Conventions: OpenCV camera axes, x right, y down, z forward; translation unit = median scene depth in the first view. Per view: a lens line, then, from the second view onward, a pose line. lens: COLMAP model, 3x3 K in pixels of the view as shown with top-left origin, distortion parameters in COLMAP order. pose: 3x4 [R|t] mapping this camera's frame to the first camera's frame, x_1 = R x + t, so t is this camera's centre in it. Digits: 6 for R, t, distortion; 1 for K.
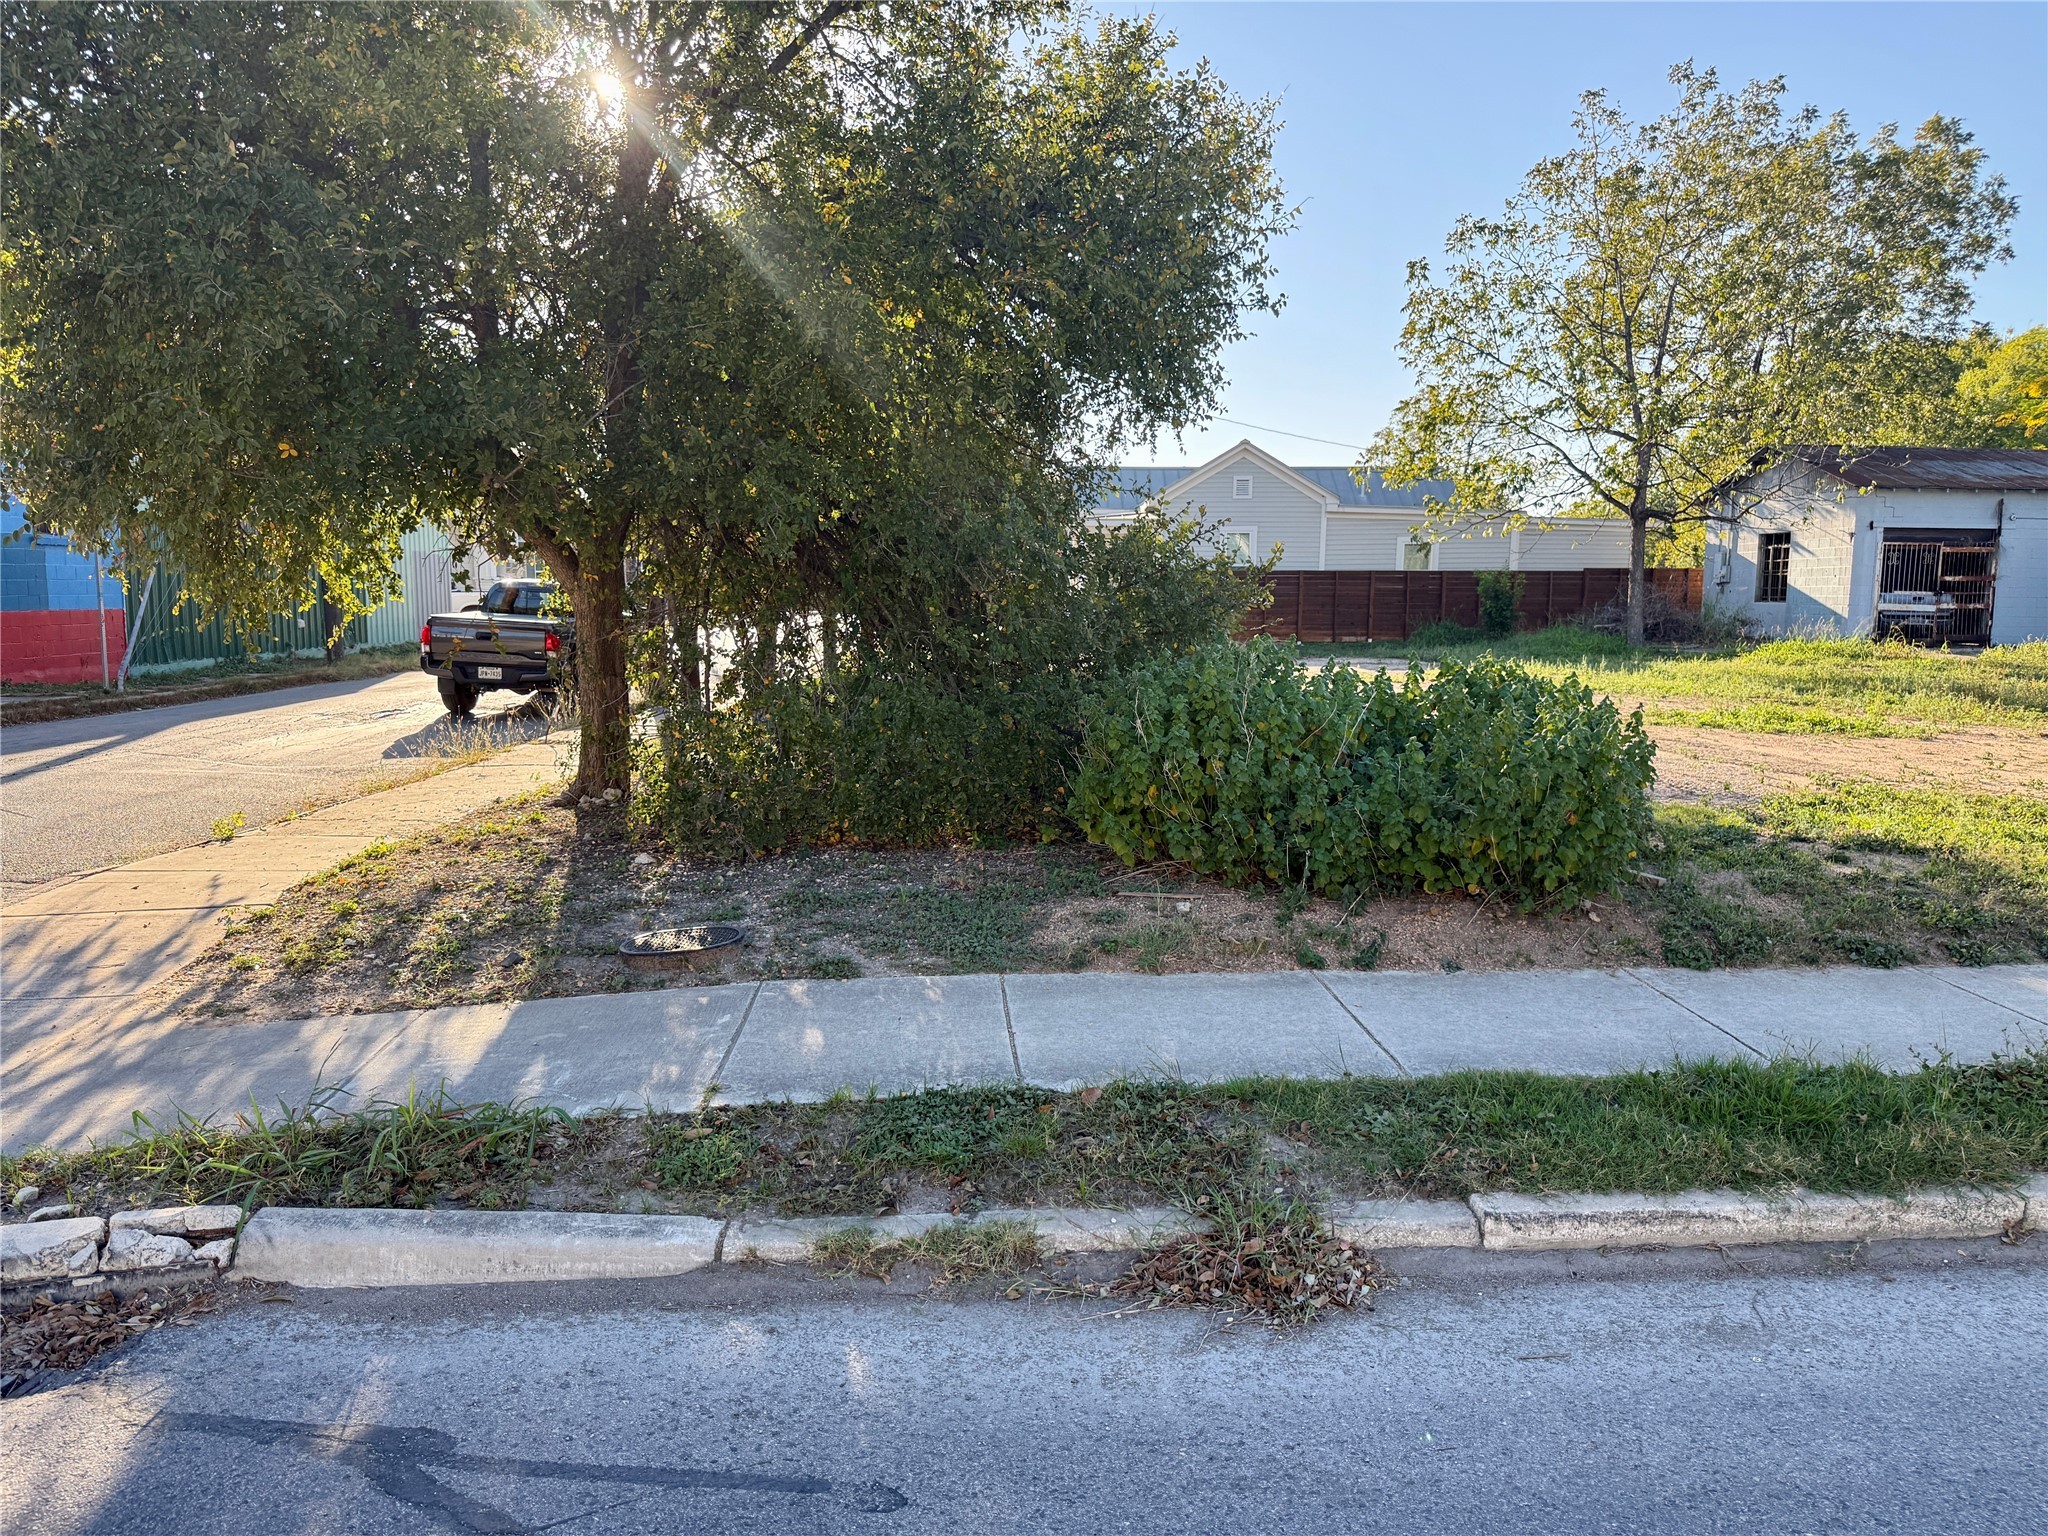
lens RADIAL K [[1474.5, 0, 1089.7], [0, 1474.5, 772.4], [0, 0, 1]] dist [0.060083, -0.060356]
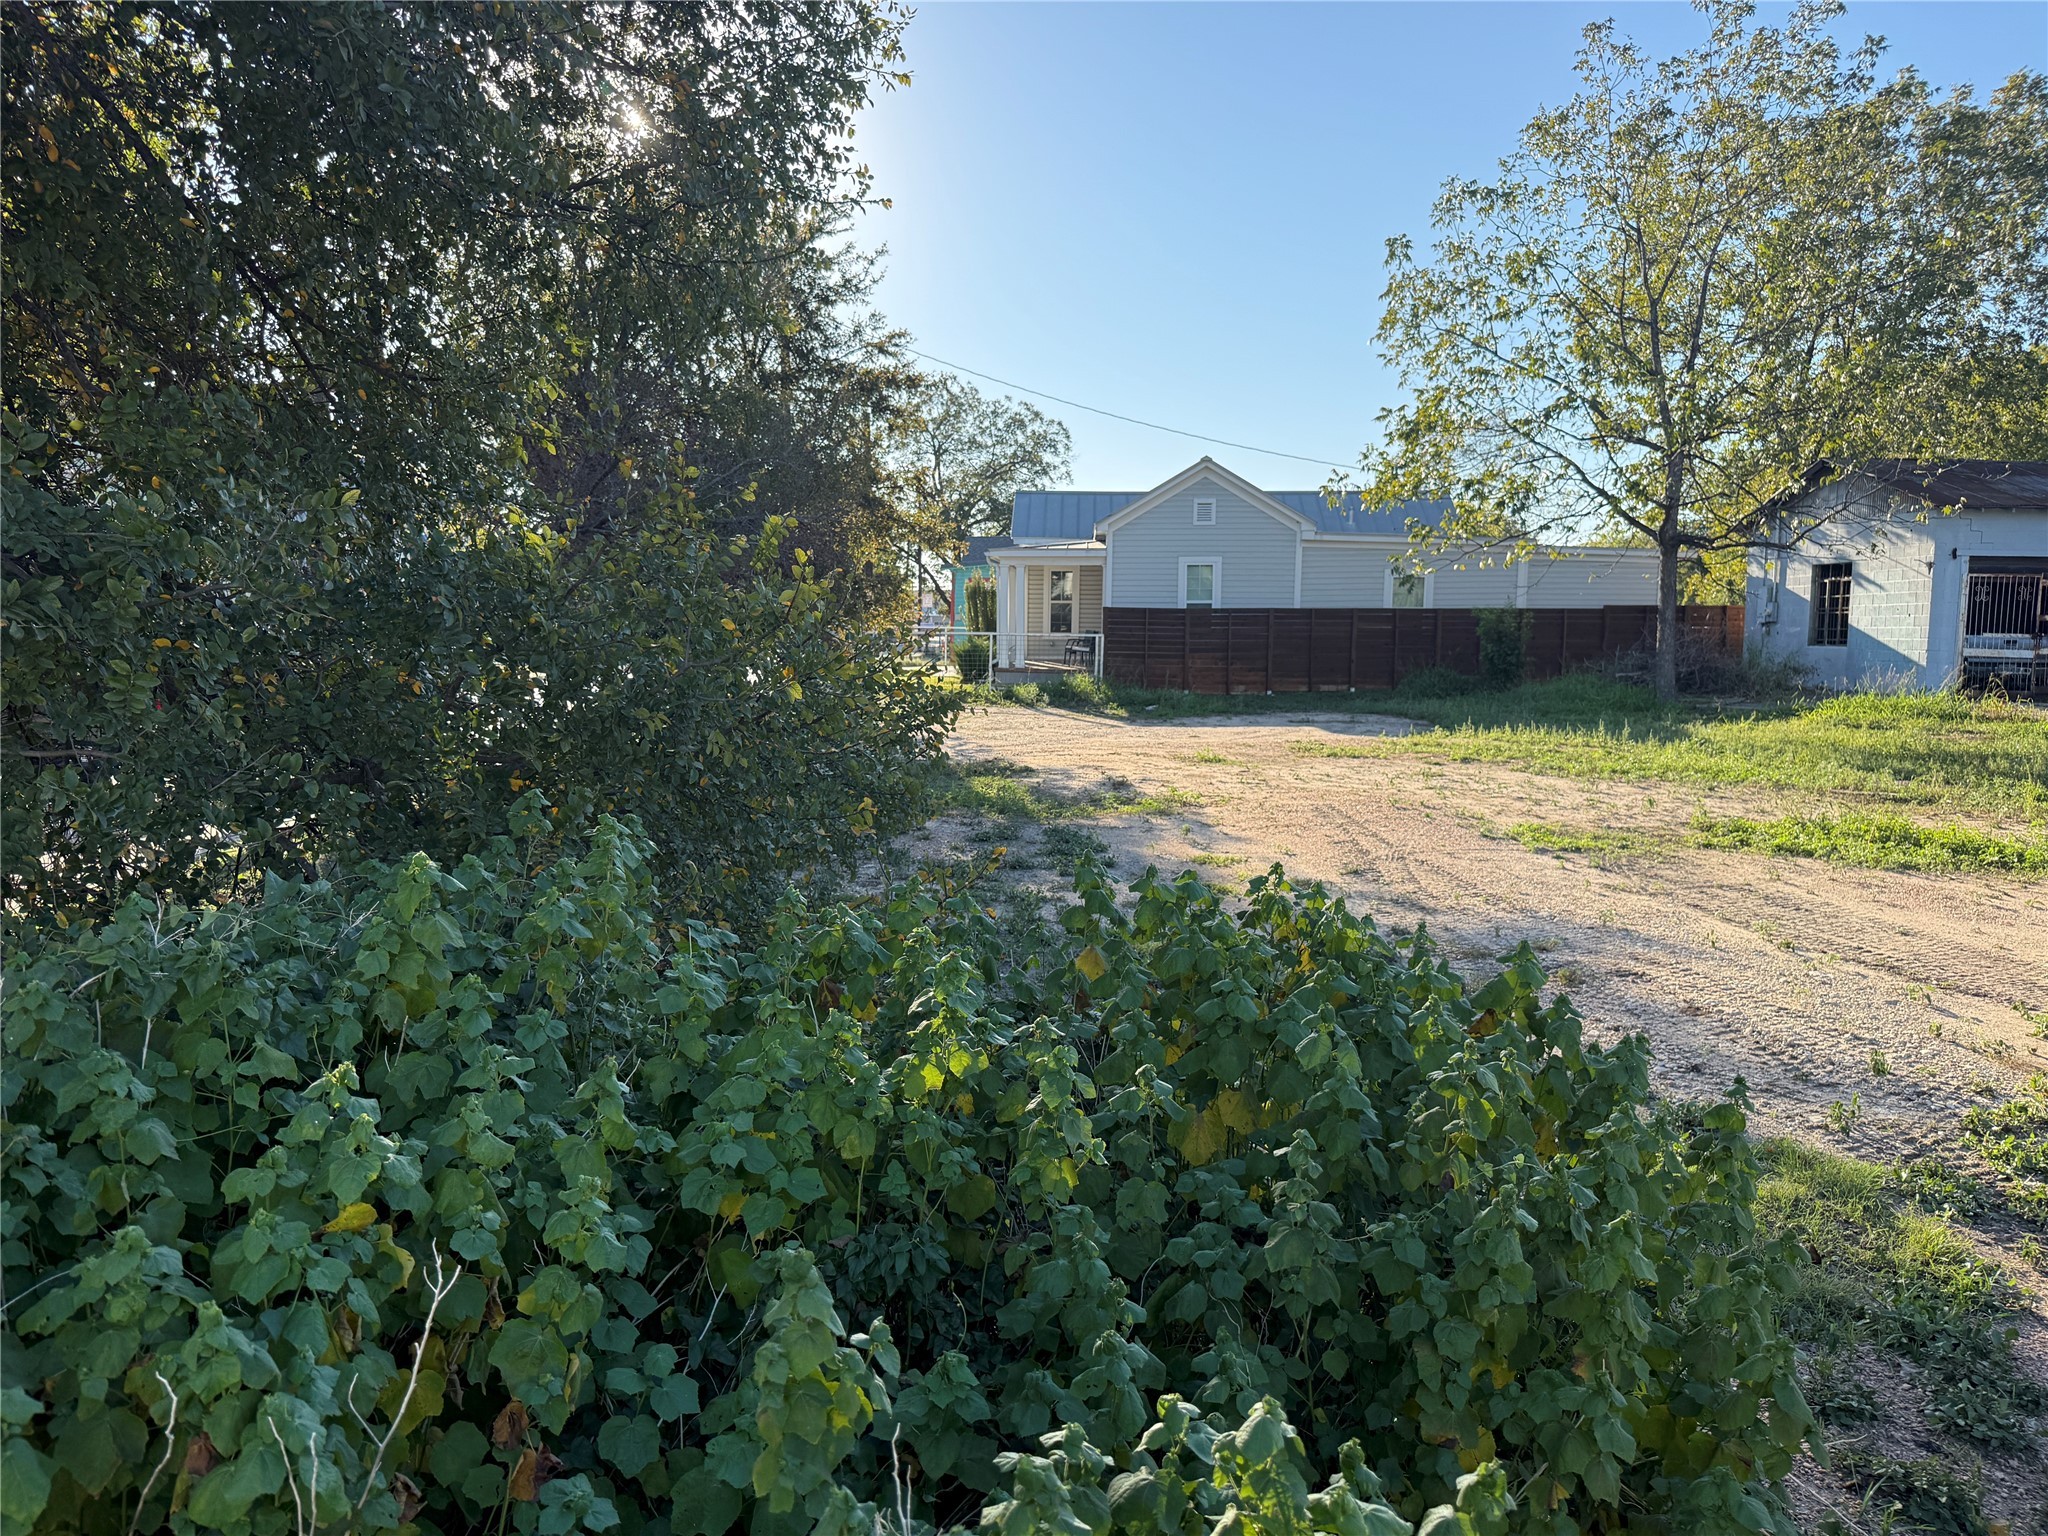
lens RADIAL K [[1474.5, 0, 1089.7], [0, 1474.5, 772.4], [0, 0, 1]] dist [0.060083, -0.060356]
pose [[0.999876, 0.000850, -0.015693, 0.060884], [-0.001230, 0.999706, -0.024213, -0.024451], [0.015668, 0.024230, 0.999584, 0.172153]]
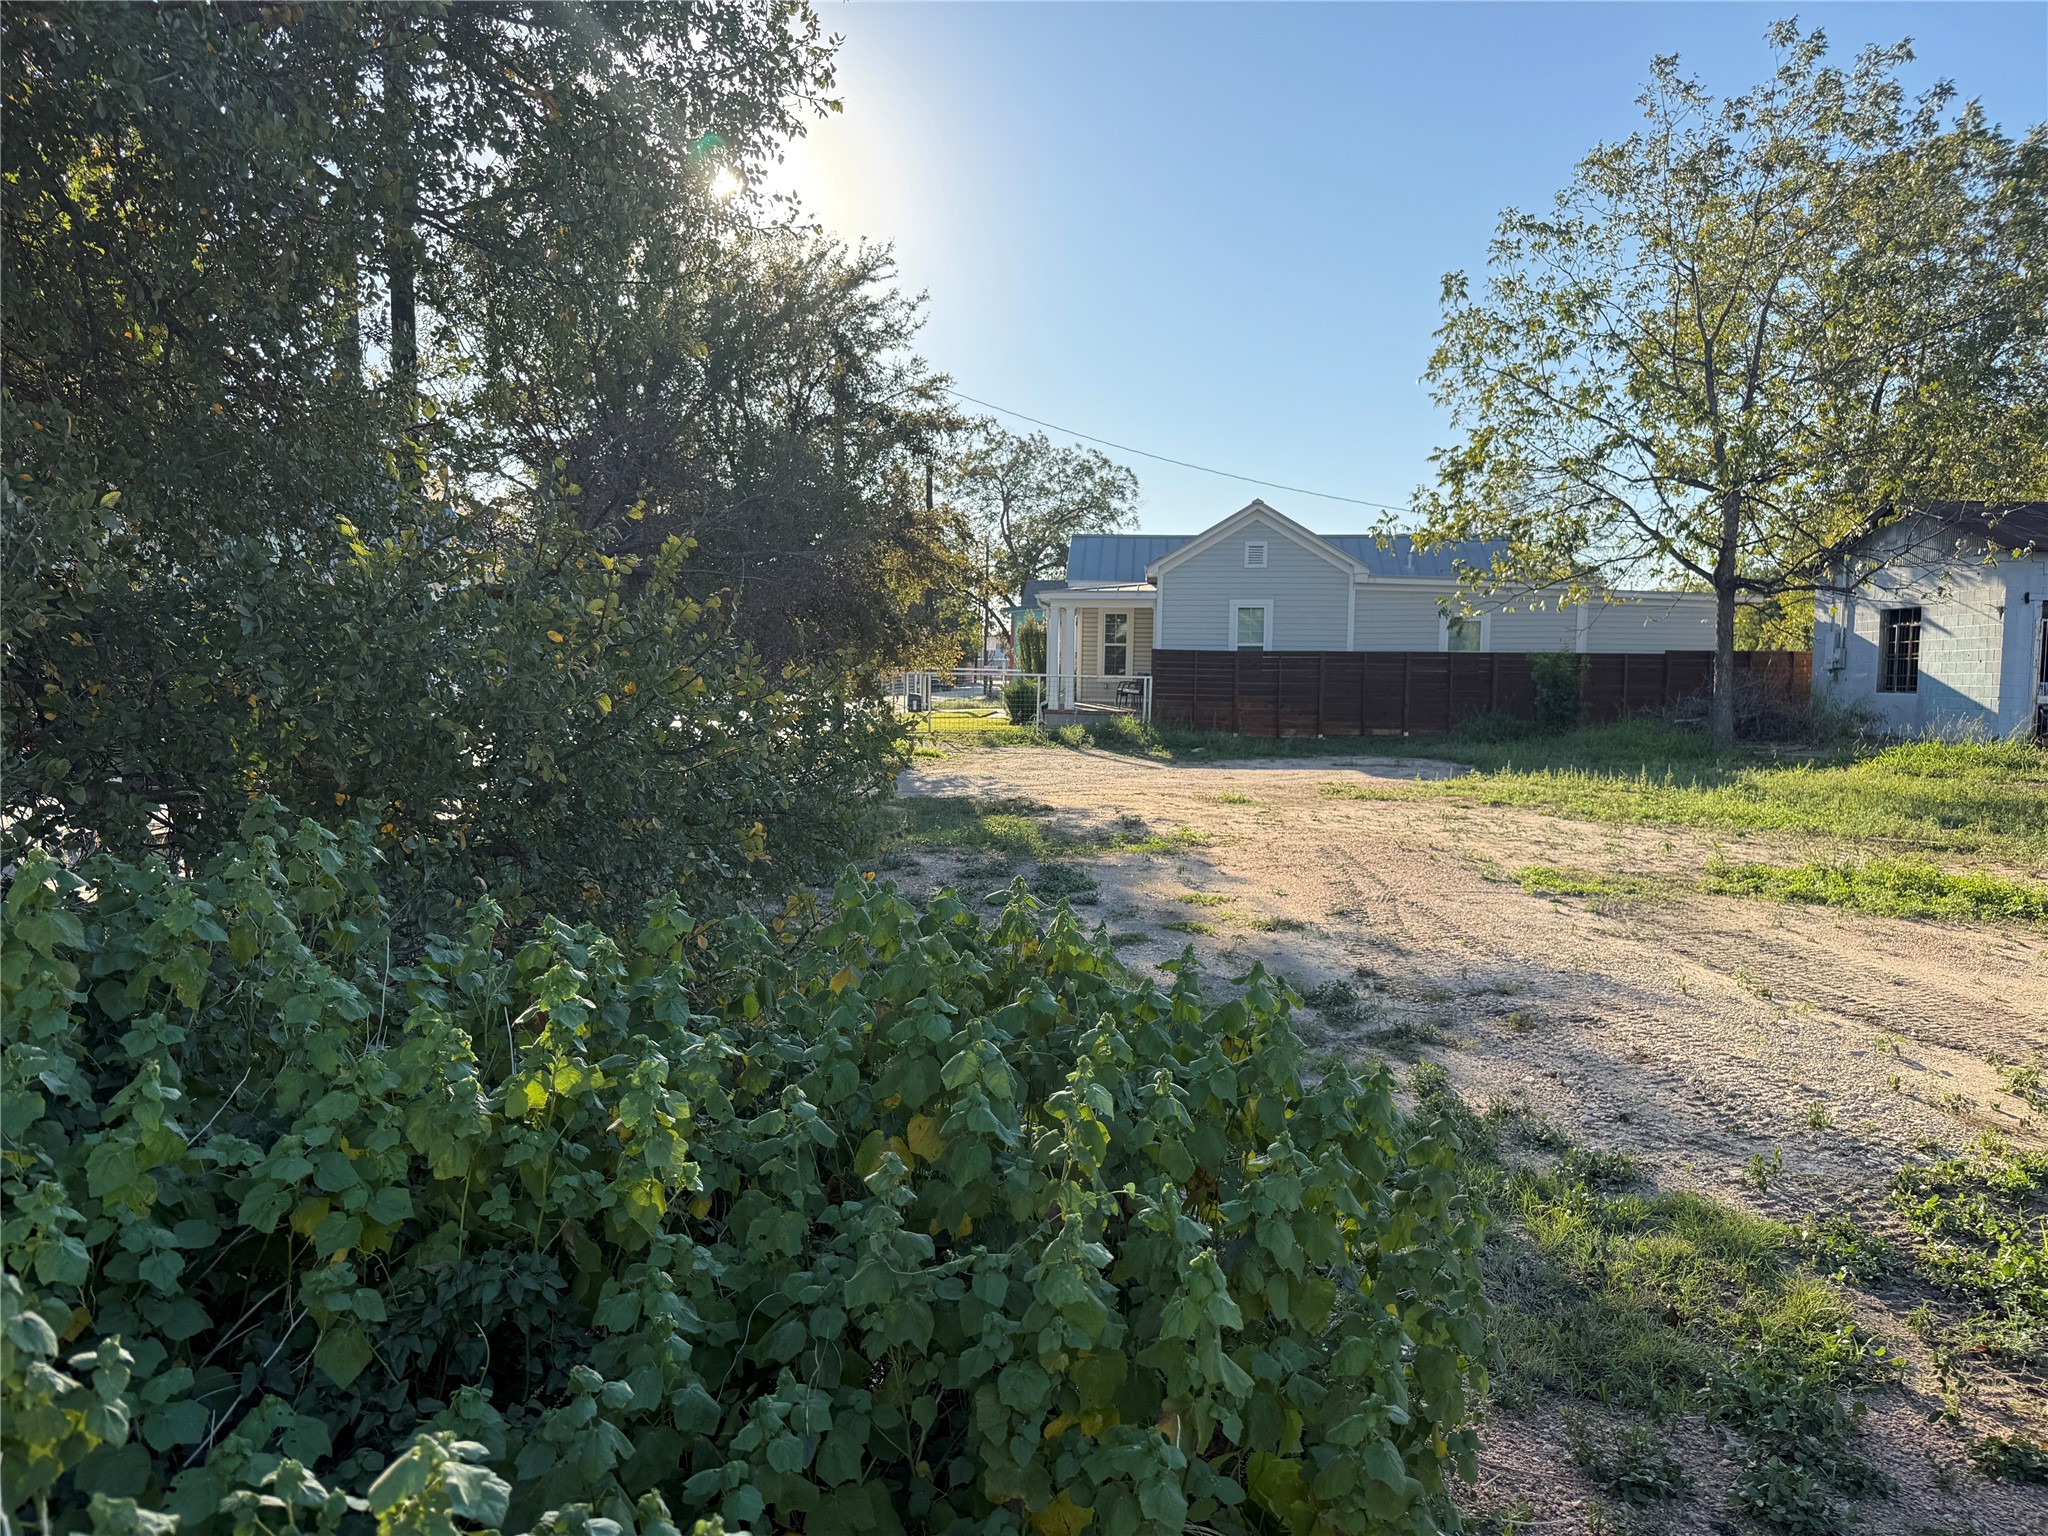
lens RADIAL K [[1474.5, 0, 1089.7], [0, 1474.5, 772.4], [0, 0, 1]] dist [0.060083, -0.060356]
pose [[0.997706, 0.008918, -0.067109, 0.079681], [-0.012601, 0.998425, -0.054661, -0.022714], [0.066515, 0.055382, 0.996247, 0.177373]]
